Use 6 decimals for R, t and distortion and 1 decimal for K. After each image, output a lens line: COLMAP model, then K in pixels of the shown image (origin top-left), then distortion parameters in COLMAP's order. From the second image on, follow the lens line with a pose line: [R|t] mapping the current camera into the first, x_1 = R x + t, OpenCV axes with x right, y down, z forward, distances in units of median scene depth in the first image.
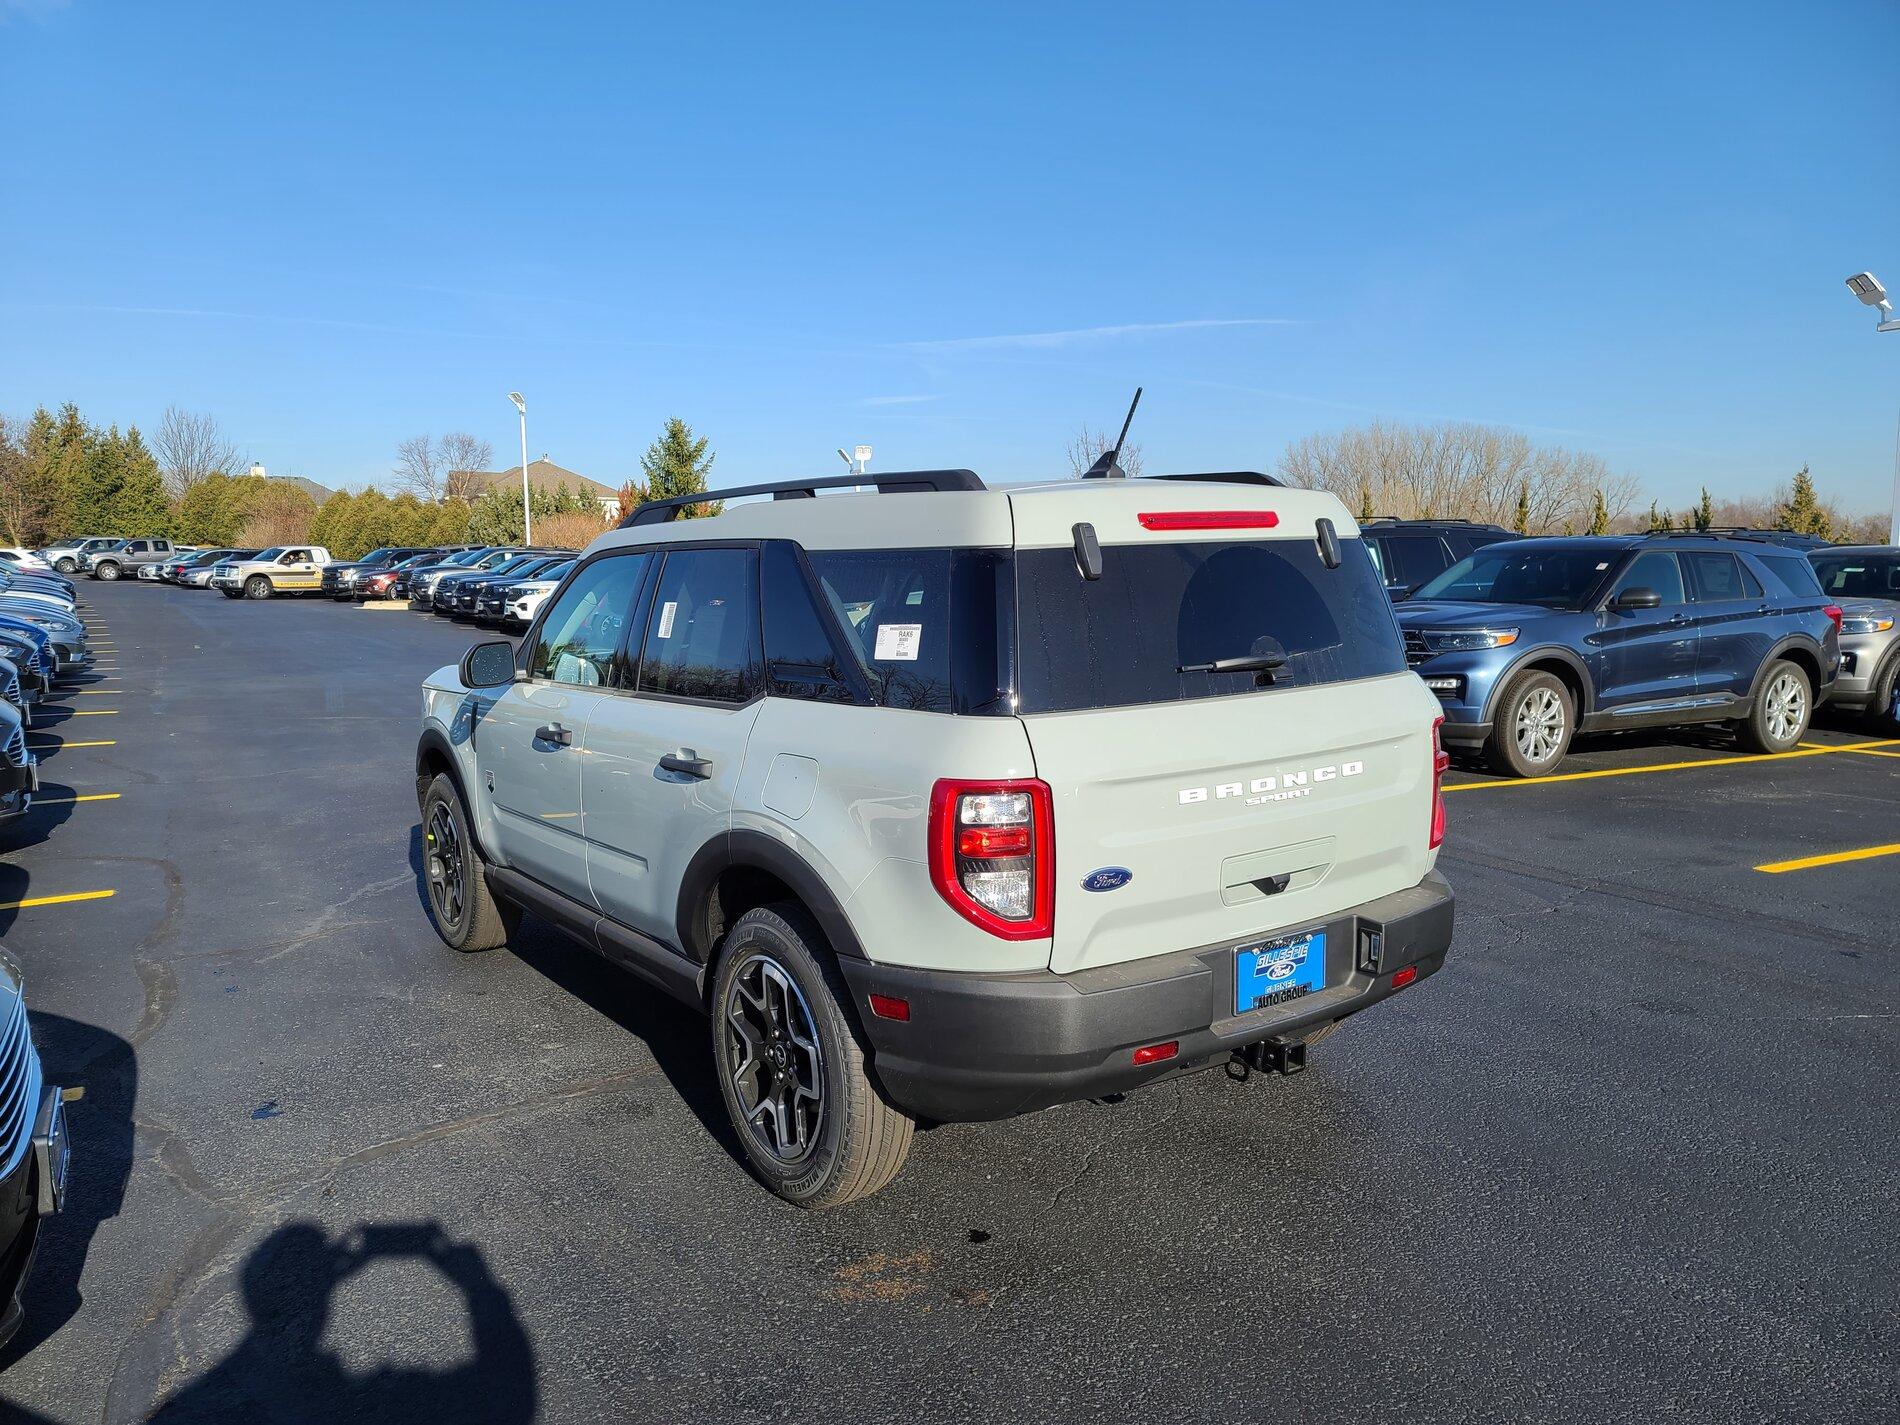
lens RADIAL K [[1383.2, 0, 932.3], [0, 1383.2, 714.6], [0, 0, 1]] dist [0.079966, -0.054542]
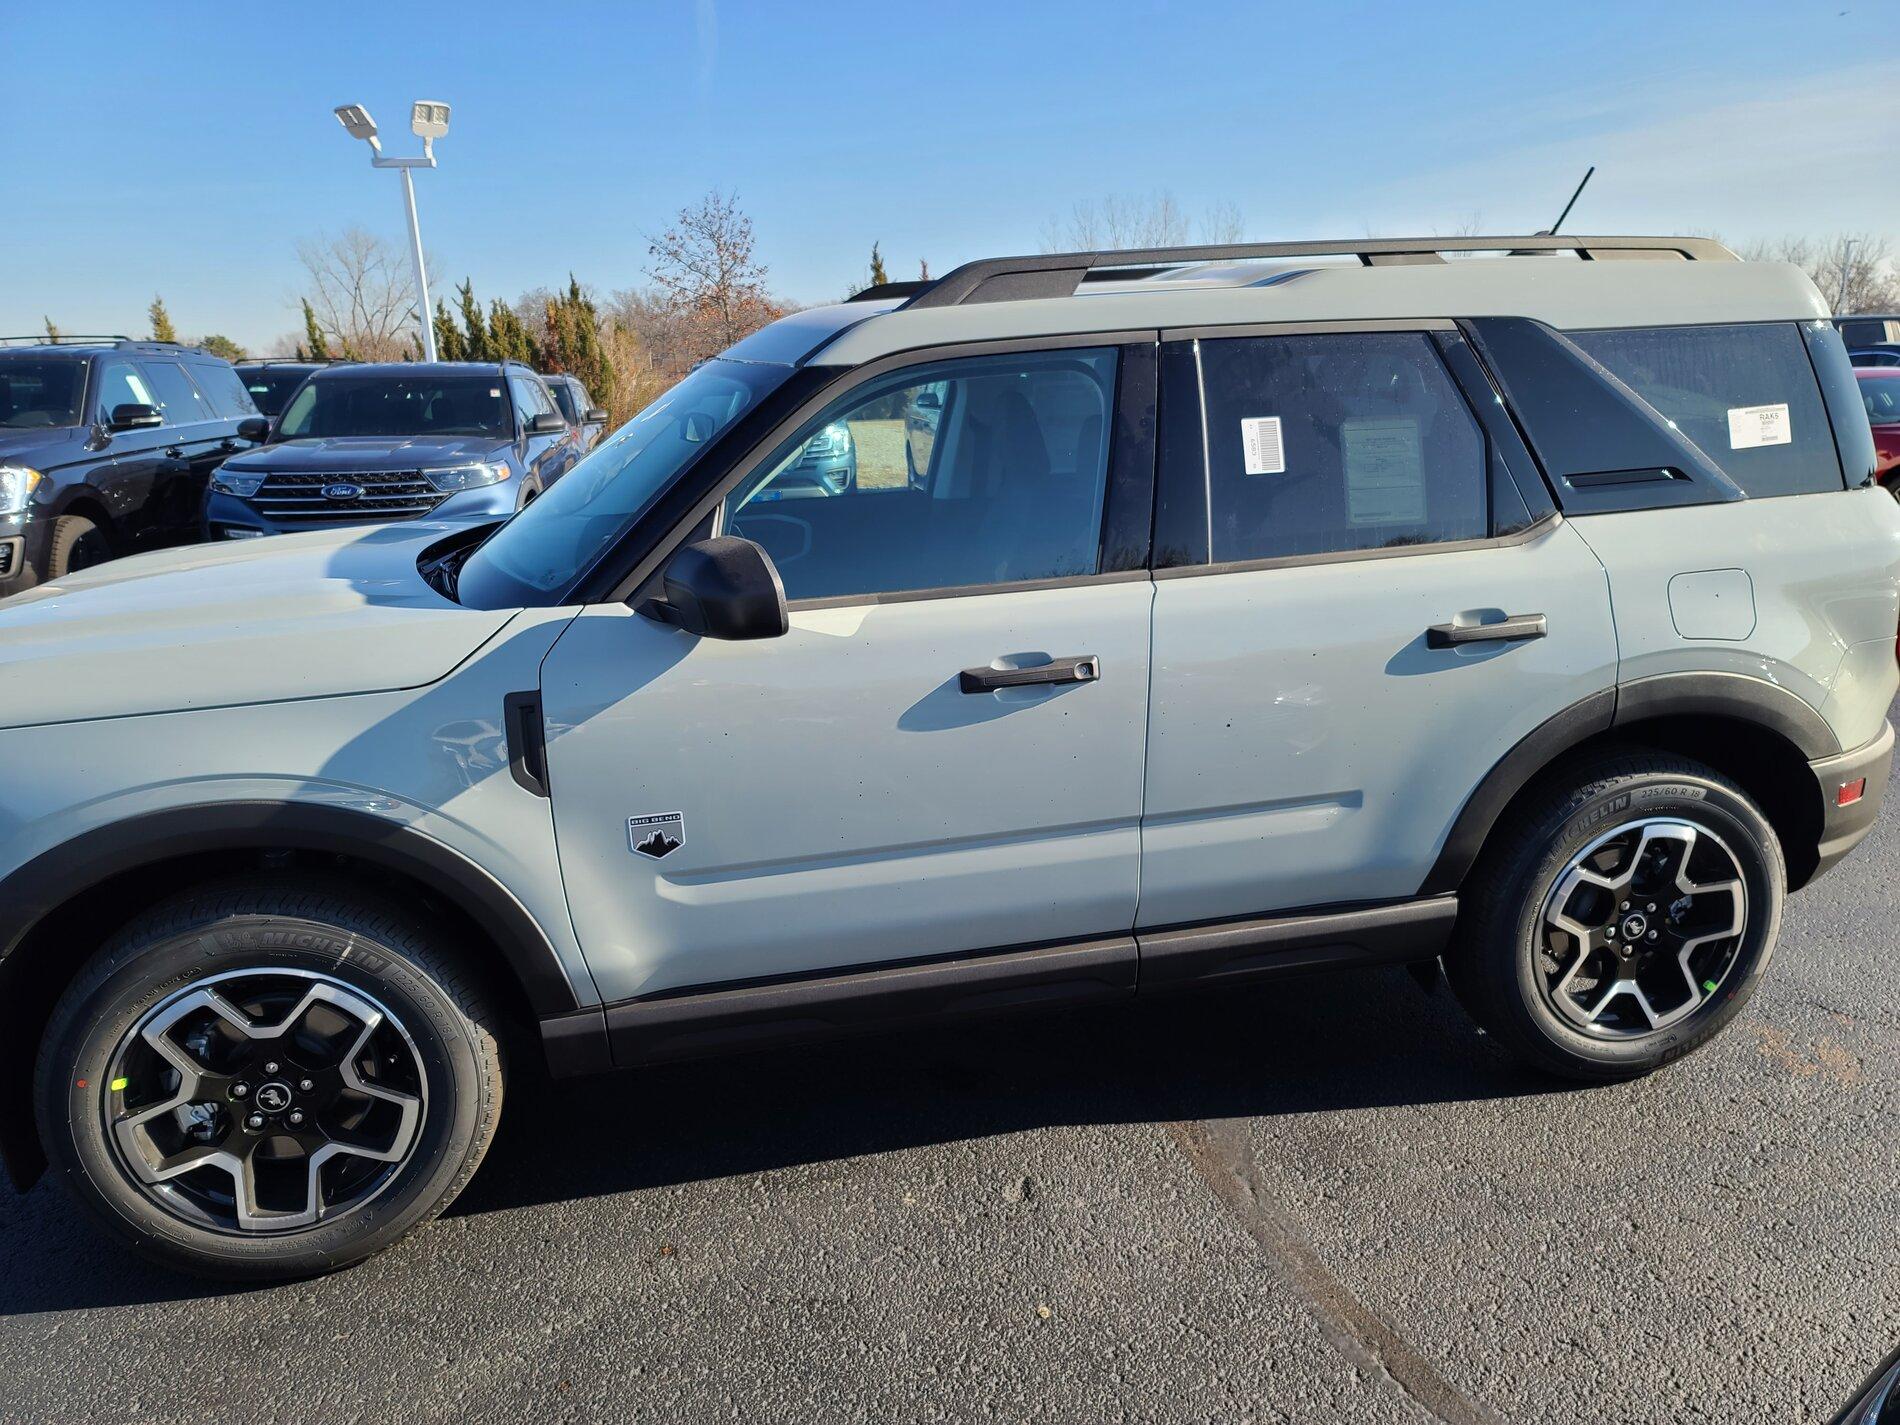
lens RADIAL K [[1393.5, 0, 951.2], [0, 1393.5, 734.6], [0, 0, 1]] dist [0.068627, -0.045942]
pose [[0.388506, -0.240275, 0.889568, -0.931049], [0.131058, 0.969998, 0.204762, -0.097323], [-0.912078, 0.037034, 0.408340, 0.921828]]
